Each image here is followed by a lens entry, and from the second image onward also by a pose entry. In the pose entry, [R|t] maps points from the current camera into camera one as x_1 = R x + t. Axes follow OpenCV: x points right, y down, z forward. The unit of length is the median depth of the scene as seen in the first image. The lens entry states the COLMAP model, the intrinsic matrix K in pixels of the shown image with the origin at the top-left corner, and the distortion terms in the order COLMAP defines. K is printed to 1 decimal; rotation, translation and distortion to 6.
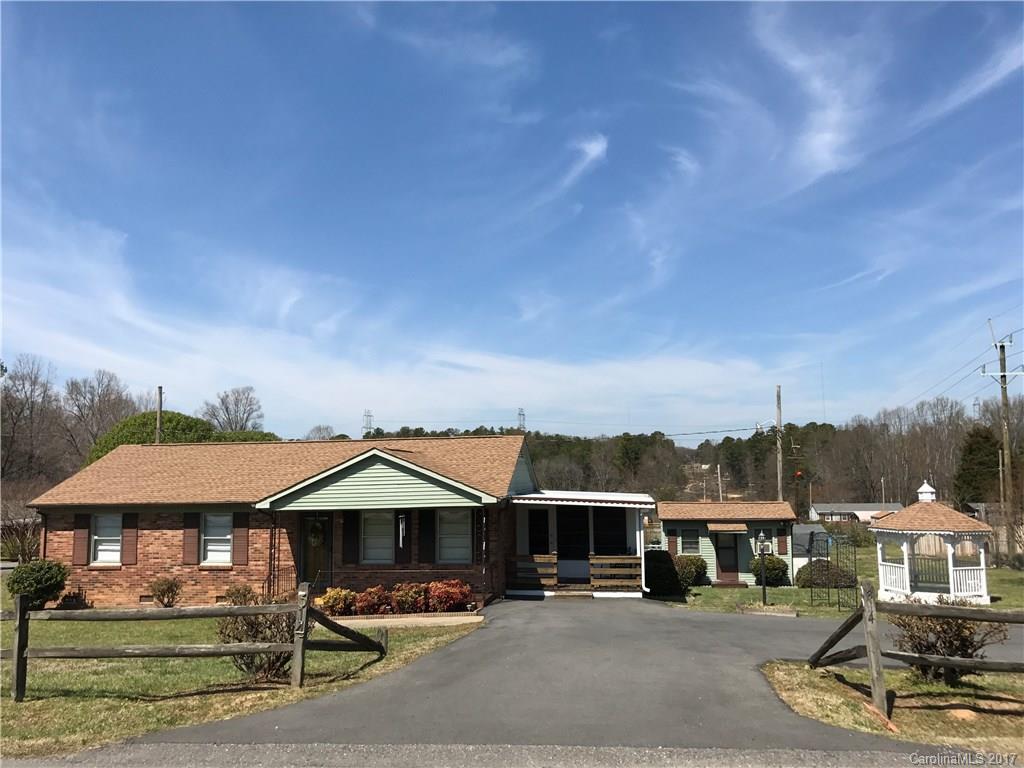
lens RADIAL K [[859.7, 0, 512.0], [0, 859.7, 384.0], [0, 0, 1]] dist [0.116769, -0.115767]
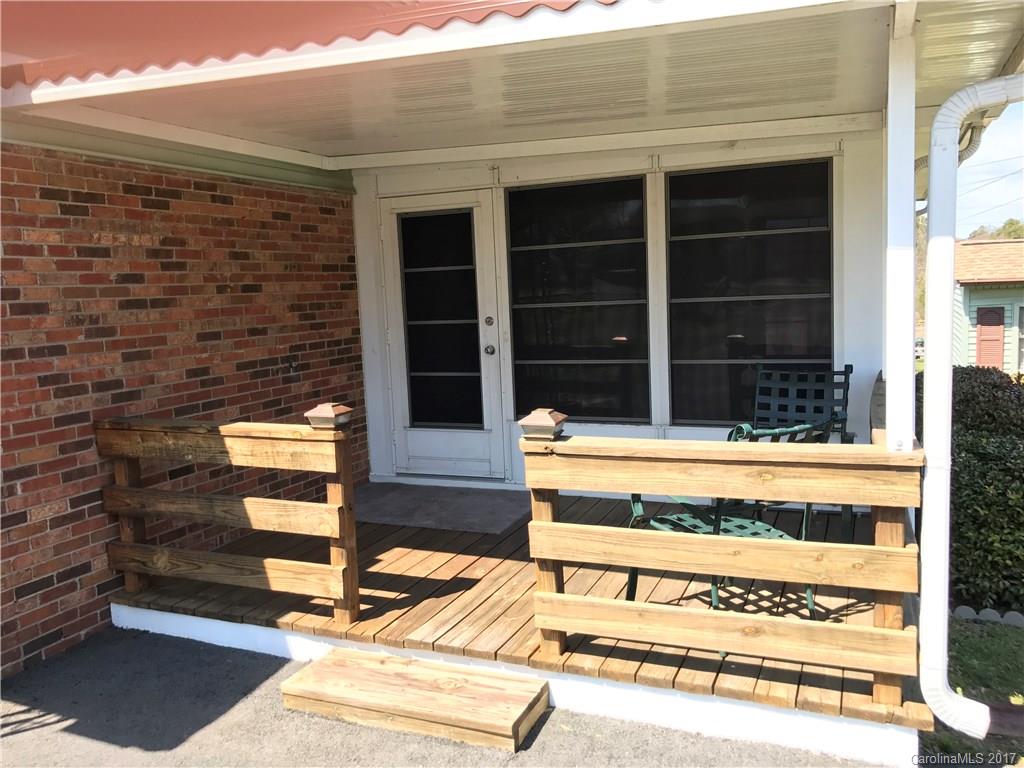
lens RADIAL K [[859.7, 0, 512.0], [0, 859.7, 384.0], [0, 0, 1]] dist [0.116769, -0.115767]
pose [[0.965504, 0.004467, -0.260350, 0.084414], [0.053978, 0.974700, 0.216901, 0.107296], [0.254733, -0.223472, 0.940836, 0.585836]]
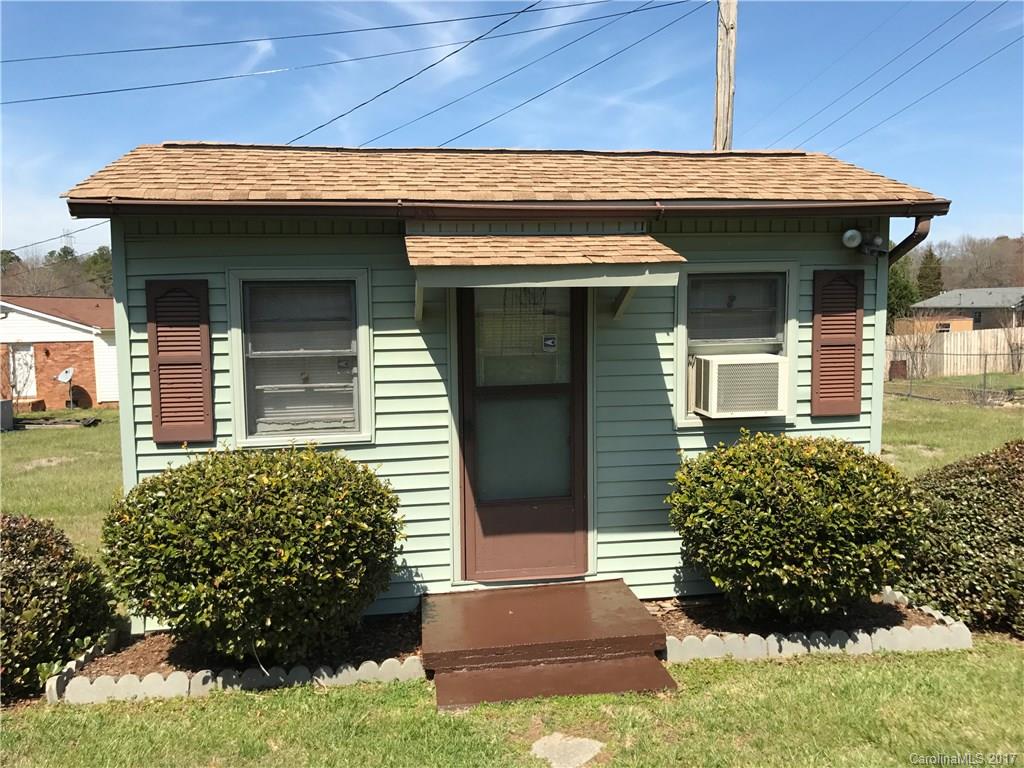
lens RADIAL K [[859.7, 0, 512.0], [0, 859.7, 384.0], [0, 0, 1]] dist [0.116769, -0.115767]
pose [[0.964212, -0.018298, 0.264499, 0.203108], [-0.023490, 0.987797, 0.153965, 0.163415], [-0.264089, -0.154668, 0.952016, 0.852174]]
